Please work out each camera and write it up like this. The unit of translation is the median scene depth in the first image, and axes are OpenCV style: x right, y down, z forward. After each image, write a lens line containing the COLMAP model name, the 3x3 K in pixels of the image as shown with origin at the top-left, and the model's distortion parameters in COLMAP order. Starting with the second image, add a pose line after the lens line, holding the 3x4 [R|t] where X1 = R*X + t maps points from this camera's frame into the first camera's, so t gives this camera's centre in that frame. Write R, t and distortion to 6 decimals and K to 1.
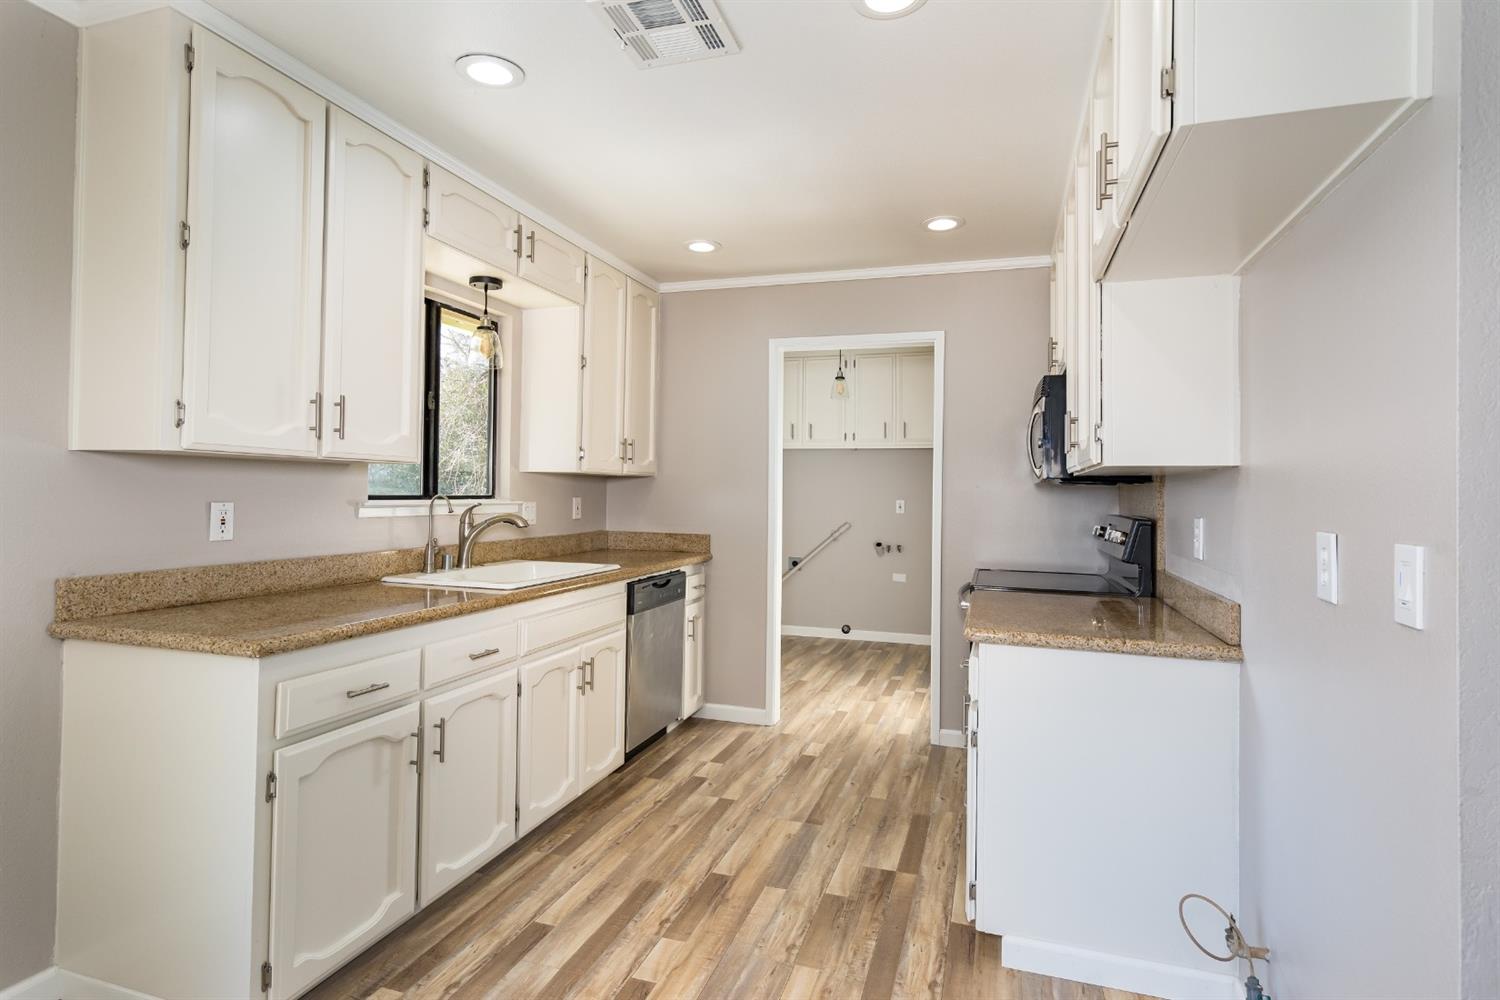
lens RADIAL K [[775.8, 0, 747.3], [0, 775.8, 485.9], [0, 0, 1]] dist [0.004421, -0.000550]
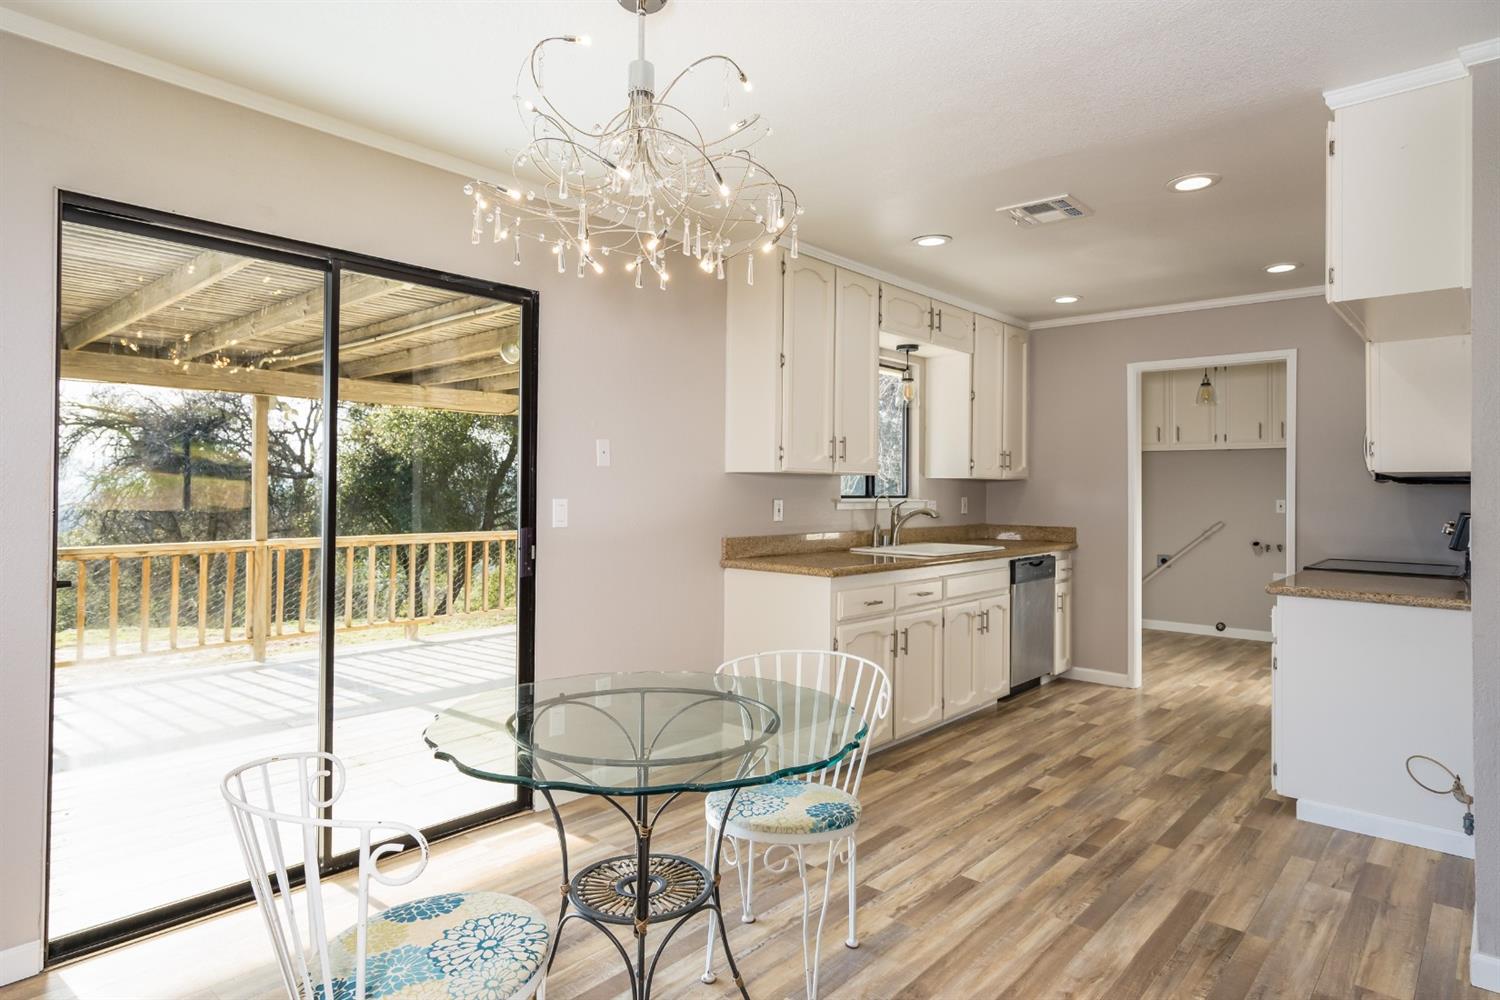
lens RADIAL K [[851.8, 0, 738.5], [0, 851.8, 481.2], [0, 0, 1]] dist [0.001020, -0.001287]
pose [[0.912039, -0.010402, -0.409971, 0.025413], [0.007943, 0.999939, -0.007702, -0.004832], [0.410026, 0.003768, 0.912066, -0.612019]]
